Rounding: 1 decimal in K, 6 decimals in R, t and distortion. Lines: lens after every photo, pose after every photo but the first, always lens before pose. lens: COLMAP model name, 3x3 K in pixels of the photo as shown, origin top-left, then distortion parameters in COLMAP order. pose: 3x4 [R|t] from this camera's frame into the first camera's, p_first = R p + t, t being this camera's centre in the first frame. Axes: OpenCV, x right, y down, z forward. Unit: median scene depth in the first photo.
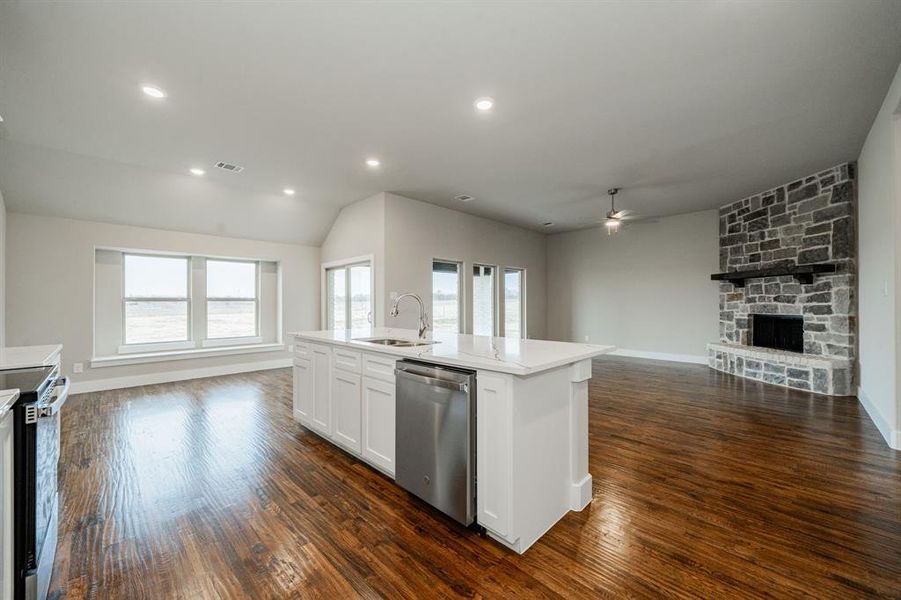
lens RADIAL K [[349.6, 0, 448.6], [0, 349.6, 301.1], [0, 0, 1]] dist [-0.001623, -0.000416]
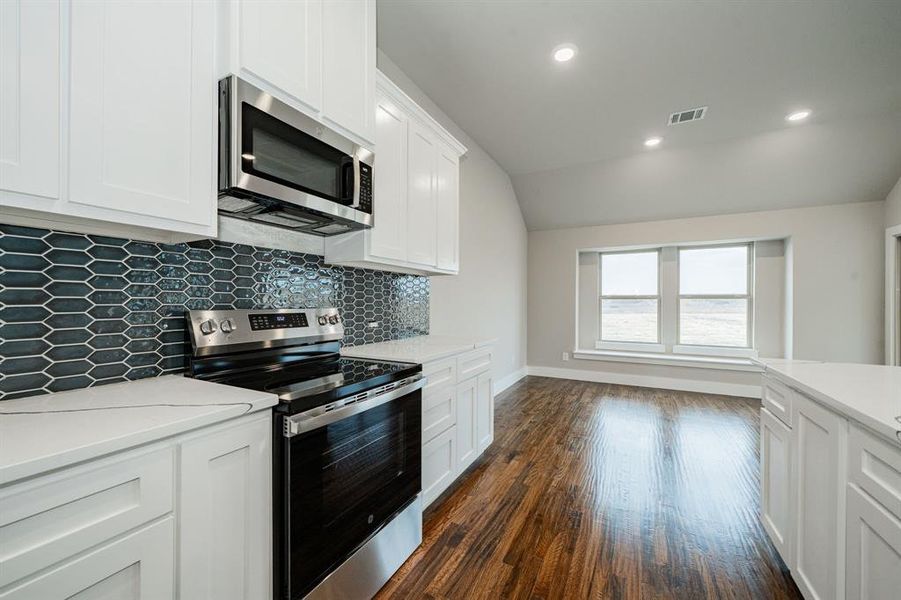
lens RADIAL K [[349.6, 0, 449.2], [0, 349.6, 302.7], [0, 0, 1]] dist [-0.001623, -0.000416]
pose [[0.287922, 0.006947, -0.957629, -0.056151], [0.002194, 0.999966, 0.007914, 0.001793], [0.957651, -0.004379, 0.287897, 0.265401]]
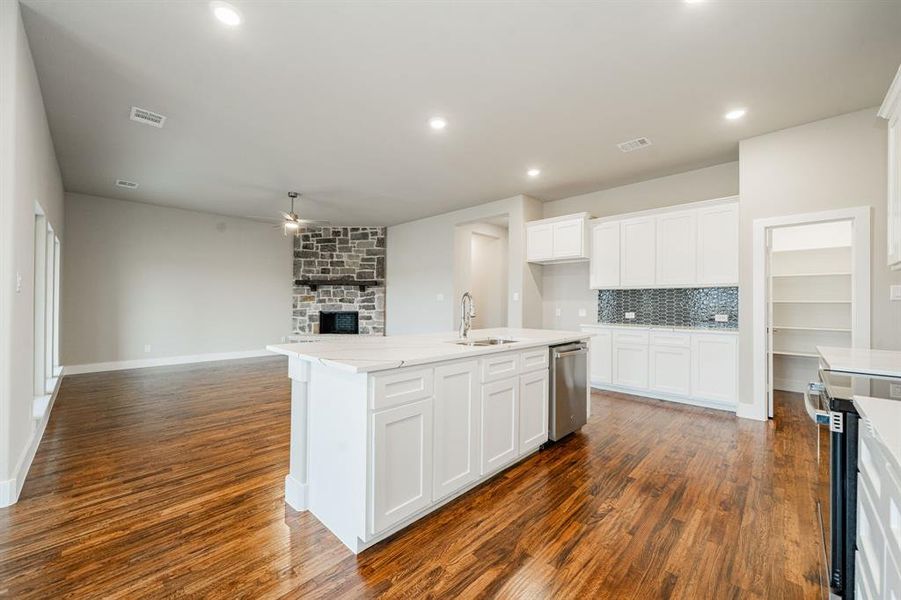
lens RADIAL K [[349.6, 0, 448.3], [0, 349.6, 300.7], [0, 0, 1]] dist [-0.001623, -0.000416]
pose [[-0.013051, 0.010657, 0.999858, -0.590700], [-0.011394, 0.999877, -0.010806, 0.005776], [-0.999850, -0.011533, -0.012928, 0.577088]]
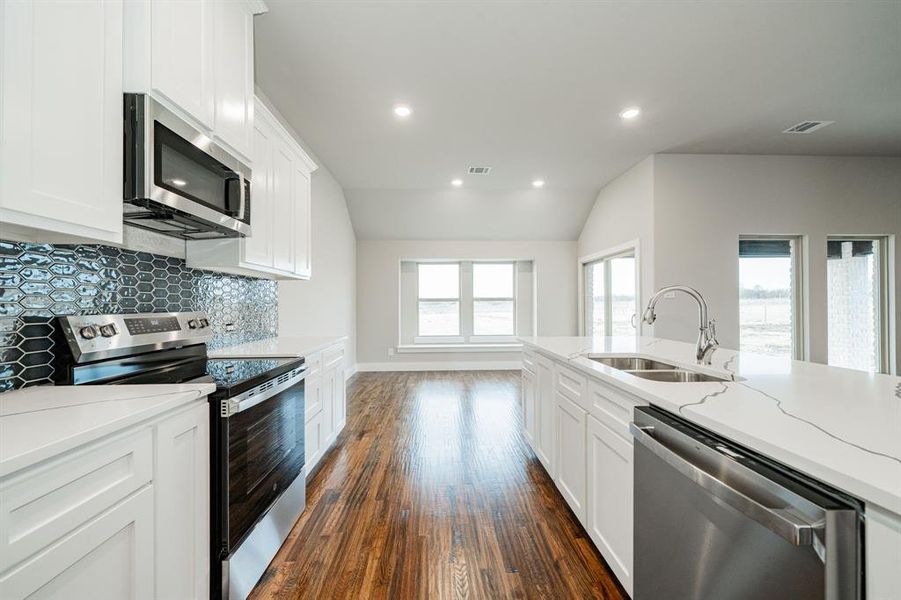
lens RADIAL K [[349.6, 0, 448.3], [0, 349.6, 301.6], [0, 0, 1]] dist [-0.001623, -0.000416]
pose [[0.730617, -0.003131, -0.682780, 0.005383], [0.005249, 0.999986, 0.001031, 0.000498], [0.682767, -0.004337, 0.730623, 0.160693]]
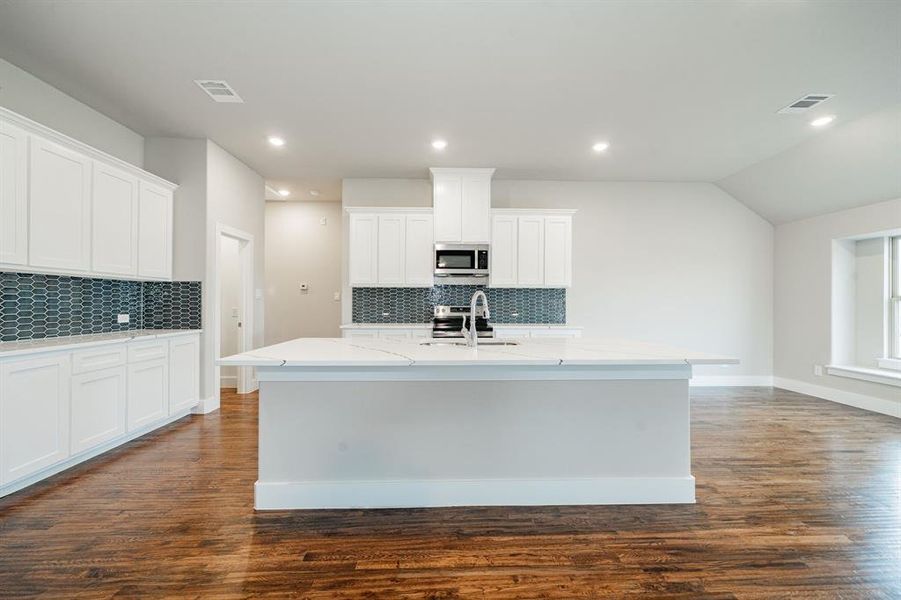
lens RADIAL K [[349.6, 0, 447.4], [0, 349.6, 299.6], [0, 0, 1]] dist [-0.001623, -0.000416]
pose [[-0.687776, -0.005643, -0.725901, 0.300432], [0.003301, 0.999935, -0.010900, 0.003478], [0.725915, -0.009893, -0.687713, 0.827106]]
